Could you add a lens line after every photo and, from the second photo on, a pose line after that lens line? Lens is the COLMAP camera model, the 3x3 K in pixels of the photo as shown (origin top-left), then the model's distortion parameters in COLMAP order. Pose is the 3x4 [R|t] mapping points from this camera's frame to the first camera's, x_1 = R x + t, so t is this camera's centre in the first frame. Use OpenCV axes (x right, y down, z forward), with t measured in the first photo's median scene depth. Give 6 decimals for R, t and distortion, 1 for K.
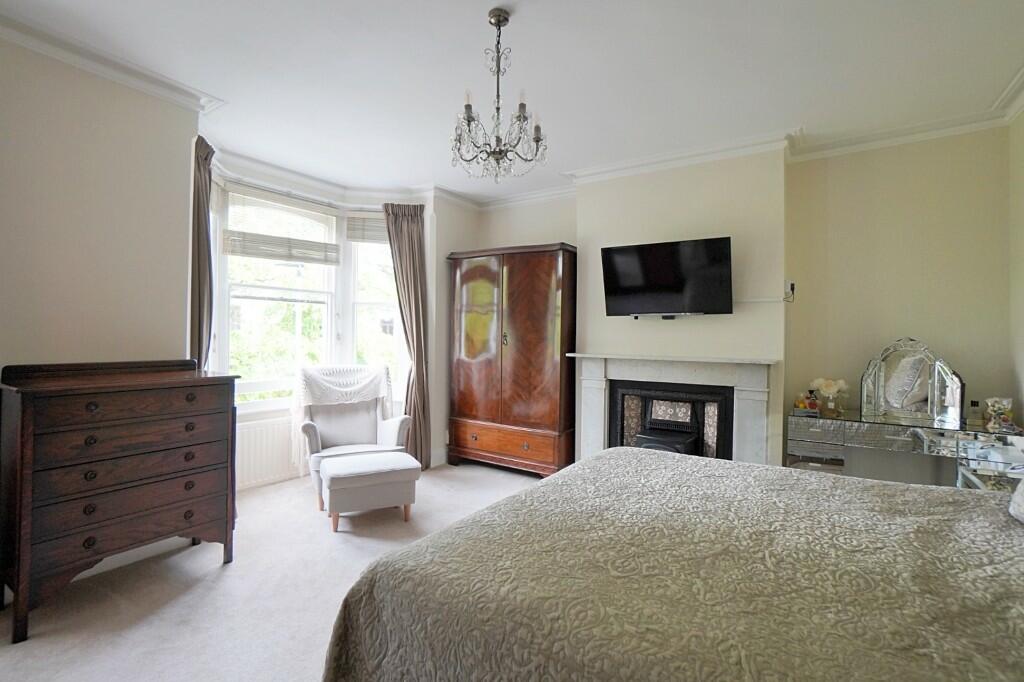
lens RADIAL K [[484.3, 0, 510.9], [0, 484.3, 335.2], [0, 0, 1]] dist [-0.056992, 0.024900]
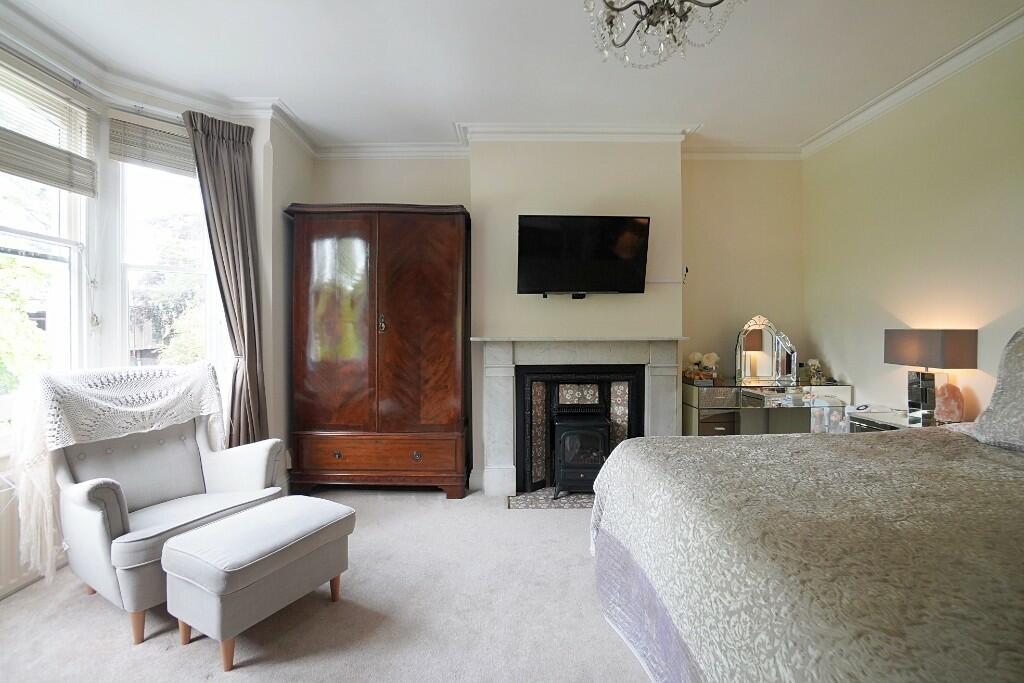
lens RADIAL K [[453.8, 0, 511.3], [0, 453.8, 331.8], [0, 0, 1]] dist [-0.060944, 0.024860]
pose [[0.824477, -0.017035, 0.565639, -0.276373], [0.014030, 0.999855, 0.009662, 0.021714], [-0.565721, -0.000031, 0.824597, 0.315367]]
